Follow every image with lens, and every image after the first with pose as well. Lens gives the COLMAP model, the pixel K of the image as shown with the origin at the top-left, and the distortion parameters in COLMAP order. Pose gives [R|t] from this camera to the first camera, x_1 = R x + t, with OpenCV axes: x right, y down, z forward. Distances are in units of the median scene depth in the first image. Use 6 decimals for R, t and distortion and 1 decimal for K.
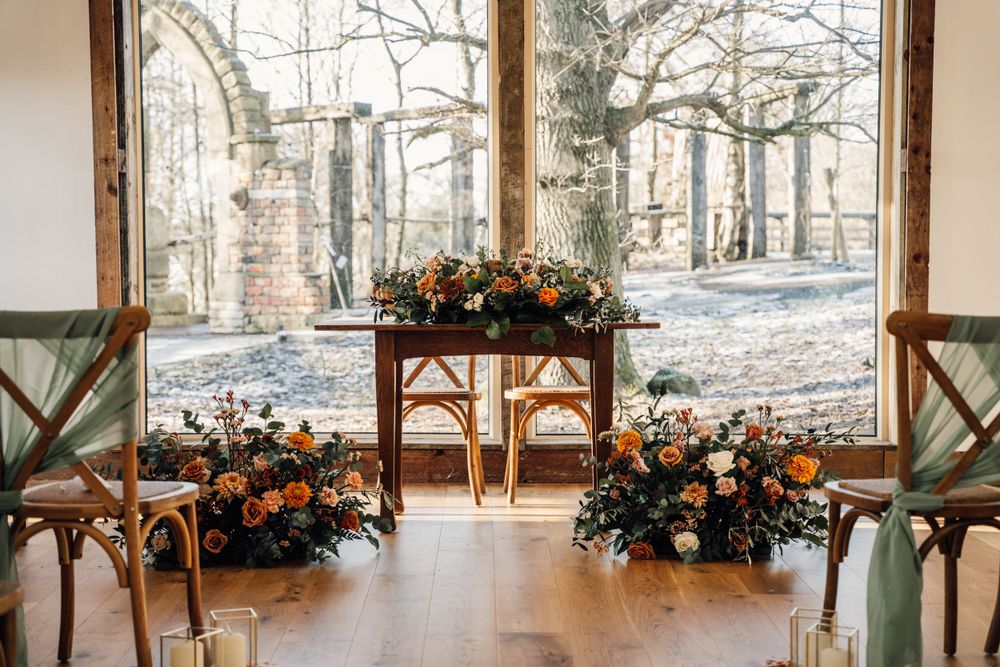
lens RADIAL K [[1914.9, 0, 510.3], [0, 1914.9, 335.1], [0, 0, 1]] dist [0.280567, 0.000000]
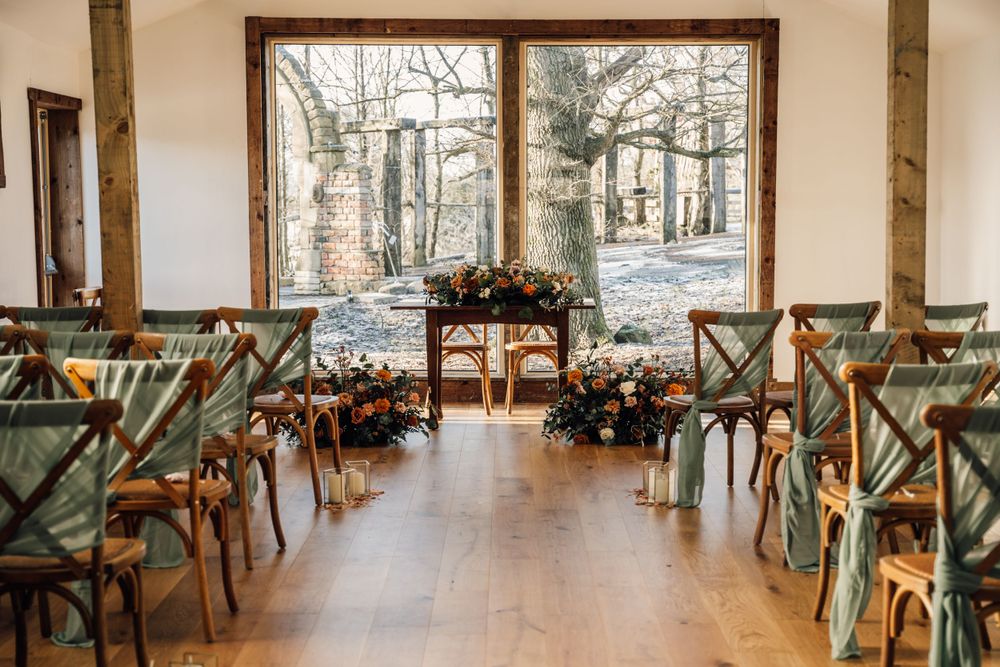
lens RADIAL K [[1695.0, 0, 497.0], [0, 1695.0, 331.5], [0, 0, 1]] dist [0.208084, 0.000000]
pose [[0.999789, 0.001458, -0.020502, 0.018126], [-0.000874, 0.999594, 0.028469, -0.020951], [0.020535, -0.028445, 0.999384, -0.396903]]
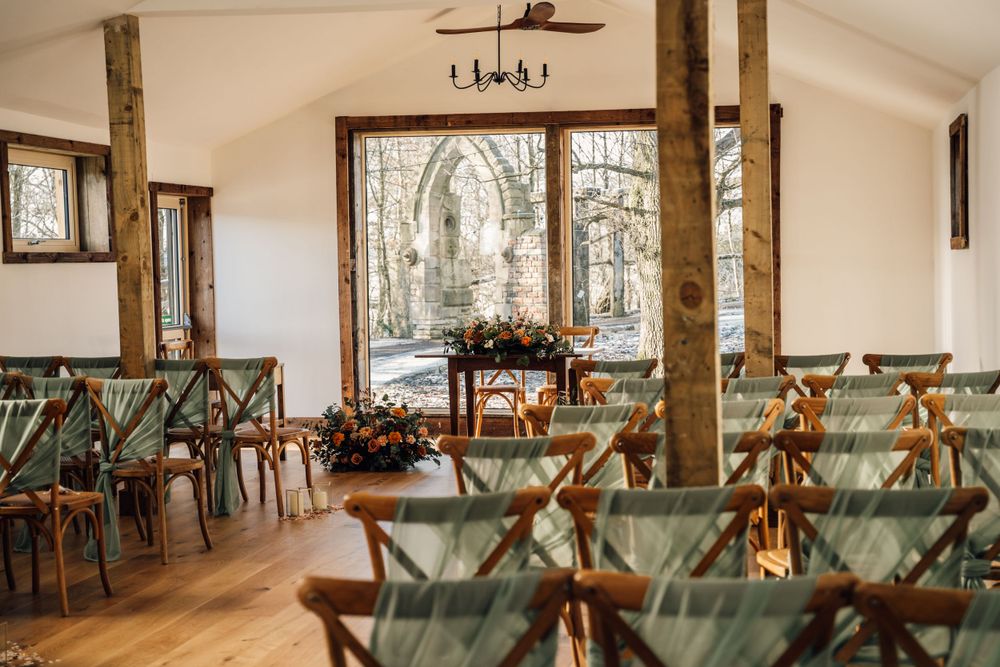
lens RADIAL K [[1542.2, 0, 498.7], [0, 1542.2, 334.2], [0, 0, 1]] dist [0.155728, 0.000000]
pose [[0.975706, -0.002028, -0.219076, 0.277743], [0.002741, 0.999992, 0.002951, -0.025950], [0.219068, -0.003480, 0.975703, -0.462381]]
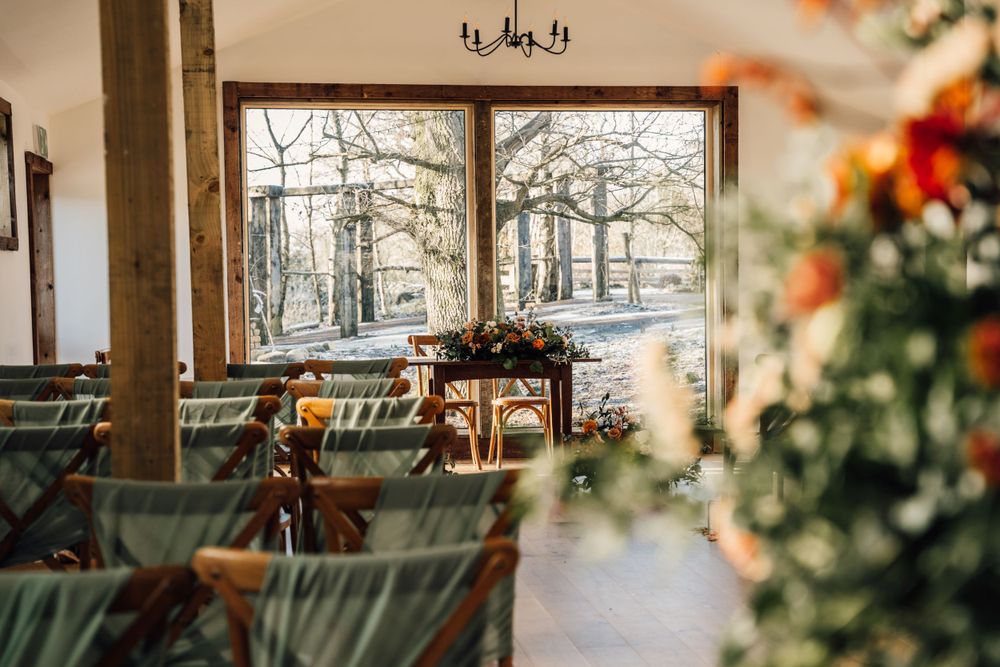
lens RADIAL K [[1743.3, 0, 498.0], [0, 1743.3, 335.5], [0, 0, 1]] dist [0.184199, 0.000000]
pose [[0.993099, -0.014025, 0.116434, -0.161981], [0.015565, 0.999803, -0.012322, -0.007356], [-0.116238, 0.014050, 0.993122, -0.456143]]
